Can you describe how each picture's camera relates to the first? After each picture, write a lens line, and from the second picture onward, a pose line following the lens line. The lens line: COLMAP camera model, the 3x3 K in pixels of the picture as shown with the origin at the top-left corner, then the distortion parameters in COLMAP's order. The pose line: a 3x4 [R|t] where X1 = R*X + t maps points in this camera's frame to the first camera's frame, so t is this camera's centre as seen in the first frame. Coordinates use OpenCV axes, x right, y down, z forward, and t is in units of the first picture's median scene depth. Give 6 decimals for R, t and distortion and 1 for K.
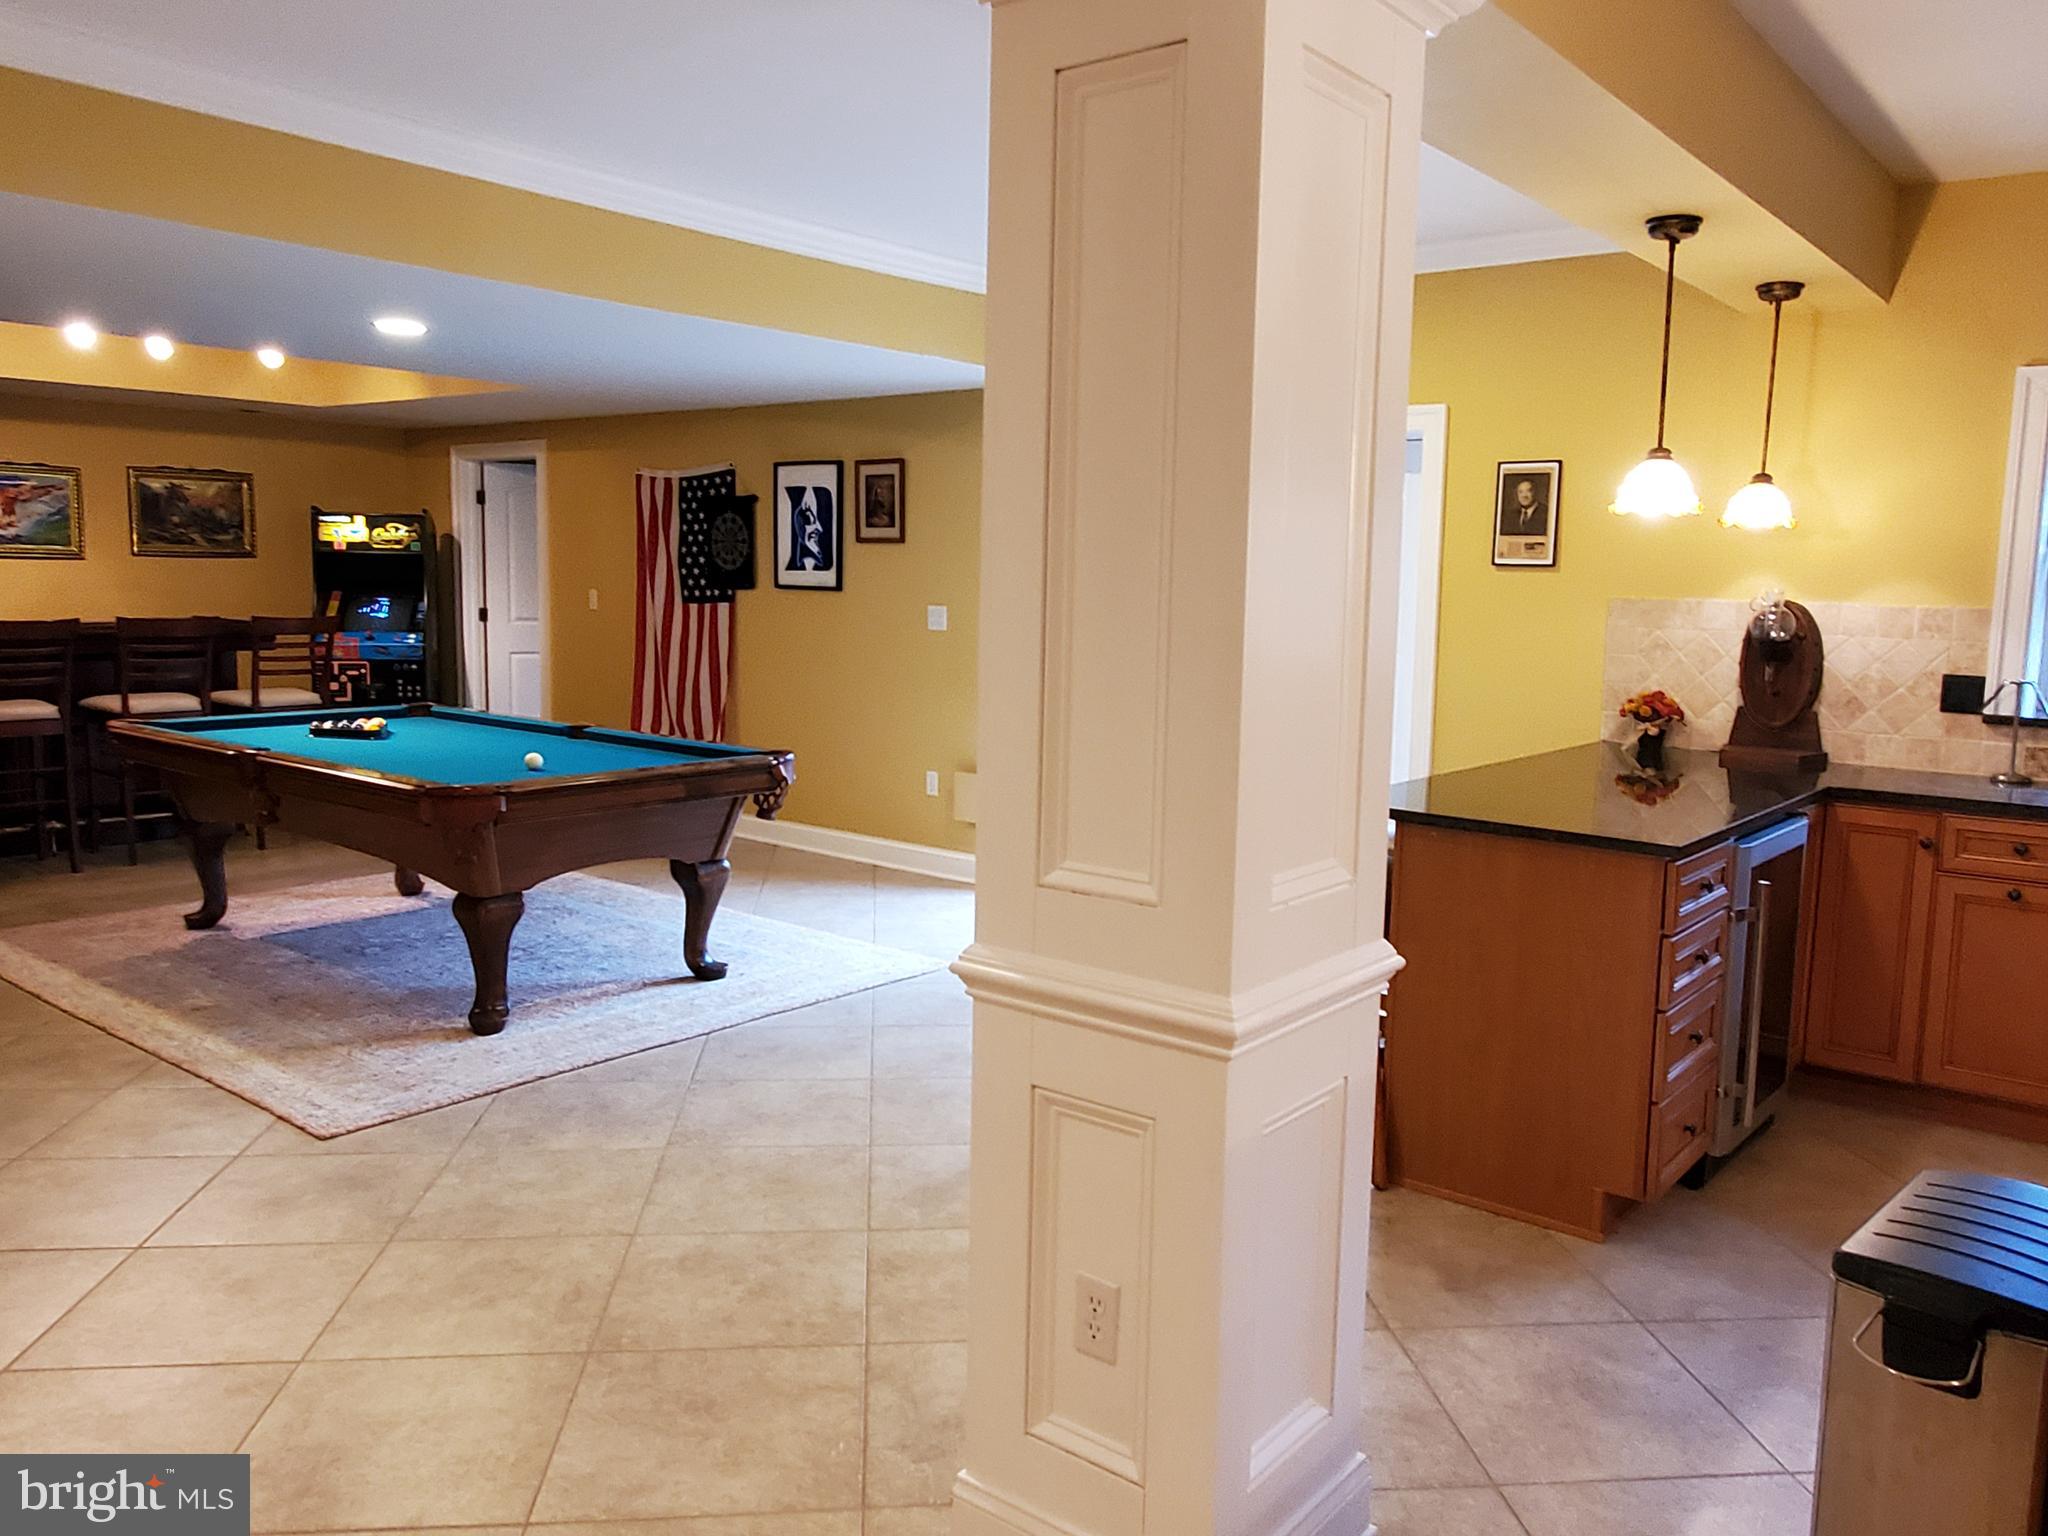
lens RADIAL K [[1540.2, 0, 1025.4], [0, 1540.2, 769.9], [0, 0, 1]] dist [0.003963, 0.019434]
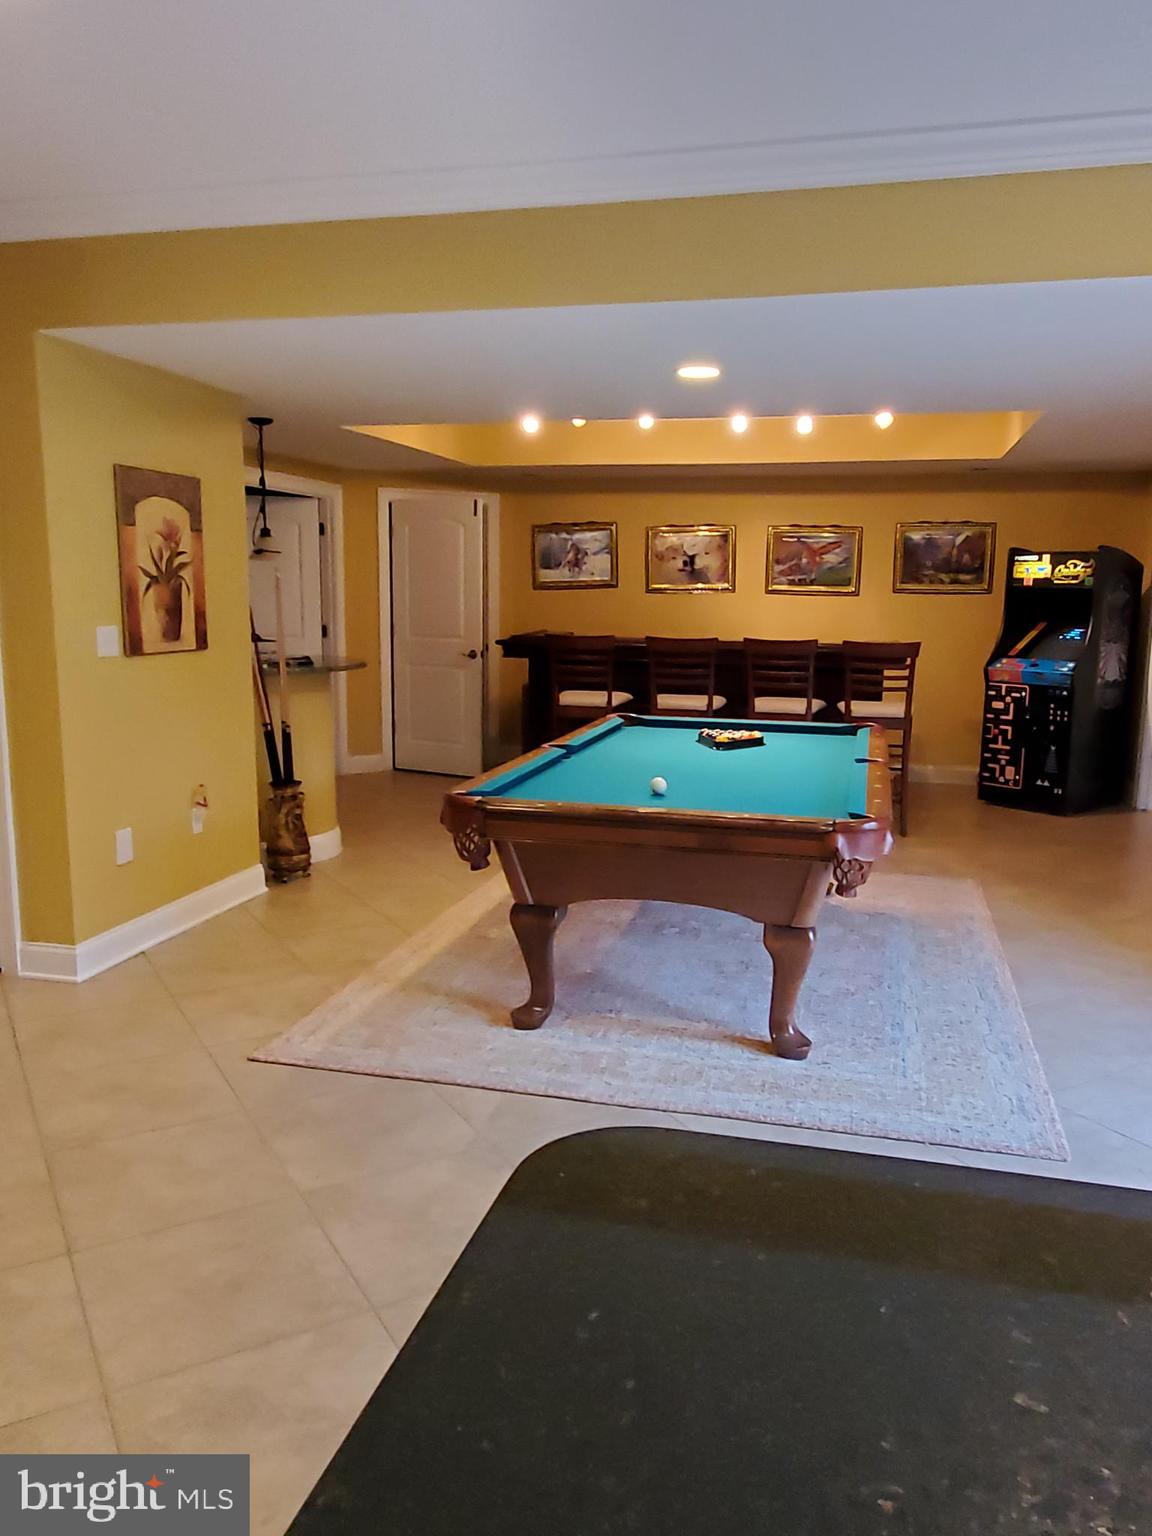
lens RADIAL K [[1155.1, 0, 578.5], [0, 1155.1, 767.4], [0, 0, 1]] dist [0.003963, 0.019434]
pose [[0.422812, 0.126463, -0.897350, 0.199551], [-0.120343, 0.989280, 0.082715, -0.043289], [0.898191, 0.073017, 0.433499, 0.362604]]
